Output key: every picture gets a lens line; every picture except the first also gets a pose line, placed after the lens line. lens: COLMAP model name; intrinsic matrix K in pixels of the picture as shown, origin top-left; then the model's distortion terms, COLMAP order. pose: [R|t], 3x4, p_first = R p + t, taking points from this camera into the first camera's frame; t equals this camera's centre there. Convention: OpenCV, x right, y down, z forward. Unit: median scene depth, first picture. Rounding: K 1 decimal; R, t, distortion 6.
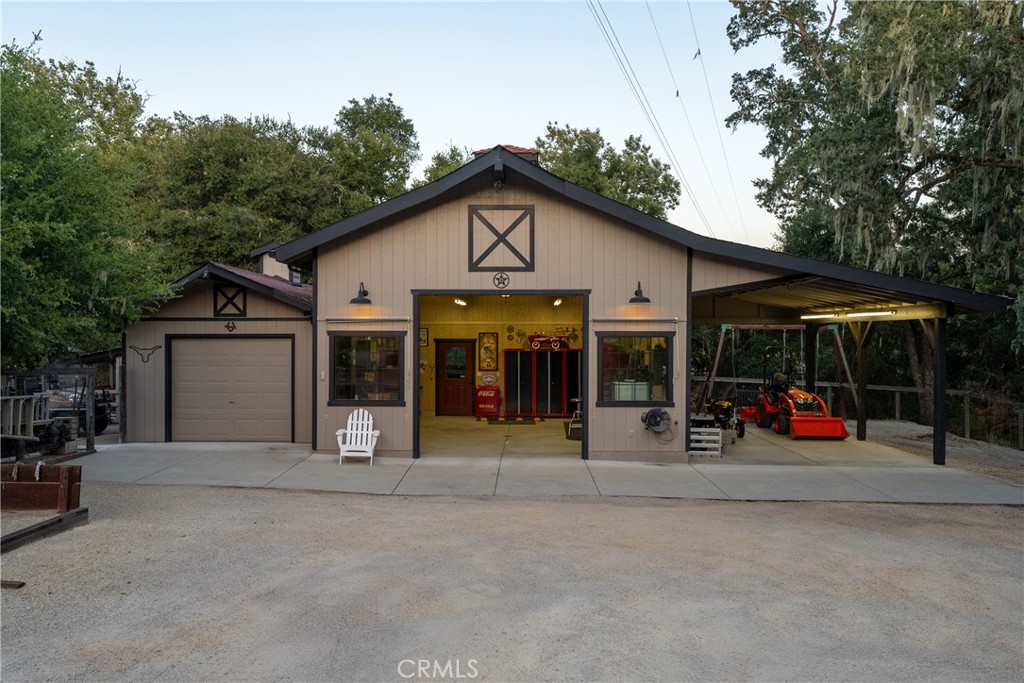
lens RADIAL K [[823.7, 0, 512.9], [0, 823.7, 336.8], [0, 0, 1]] dist [0.003655, -0.004384]
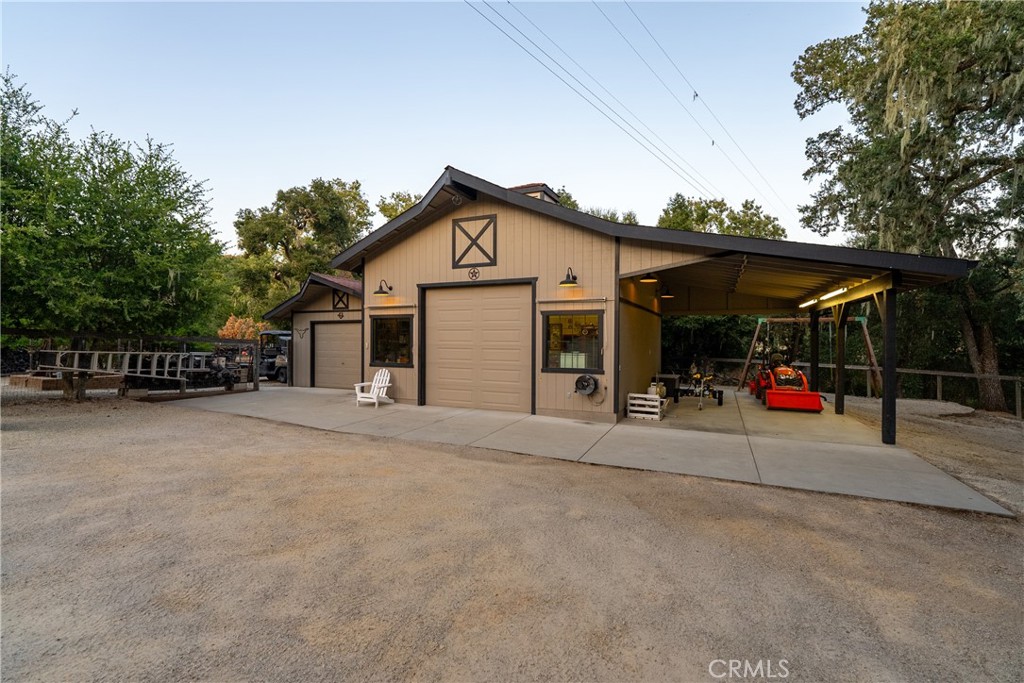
lens RADIAL K [[456.9, 0, 517.0], [0, 456.9, 338.9], [0, 0, 1]] dist [-0.008777, 0.002743]
pose [[0.920961, 0.000670, -0.389653, 0.306819], [-0.002697, 0.999986, -0.004655, 0.035265], [0.389644, 0.005338, 0.920950, 0.328442]]
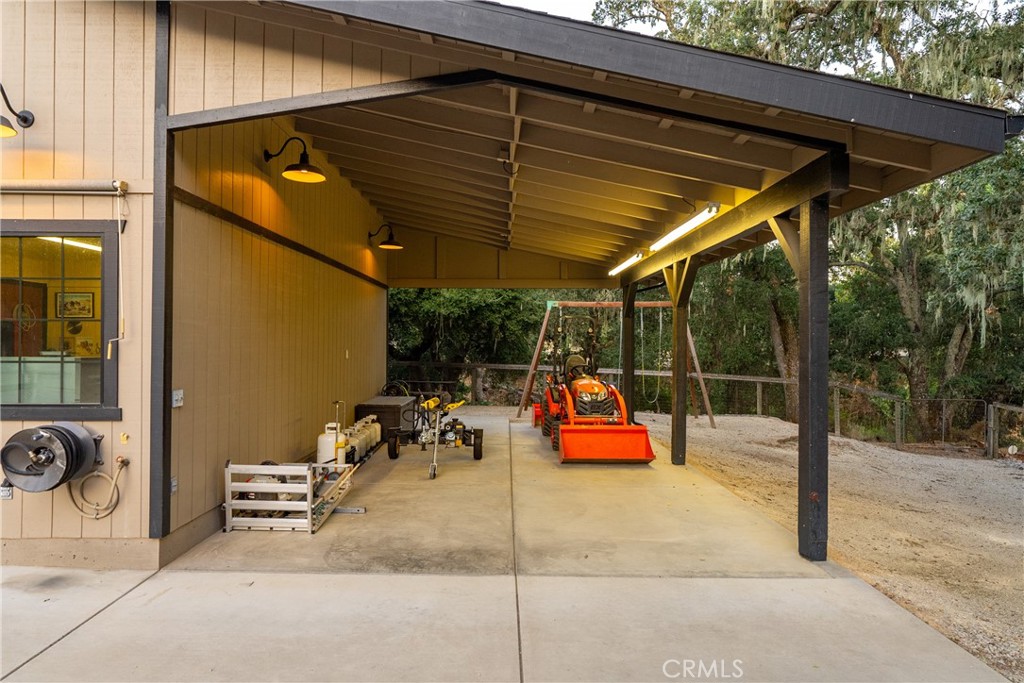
lens RADIAL K [[604.3, 0, 513.6], [0, 604.3, 339.8], [0, 0, 1]] dist [-0.009594, -0.000477]
pose [[0.999562, 0.002324, 0.029517, 0.337604], [-0.002157, 0.999982, -0.005687, 0.045340], [-0.029530, 0.005621, 0.999548, 0.661310]]
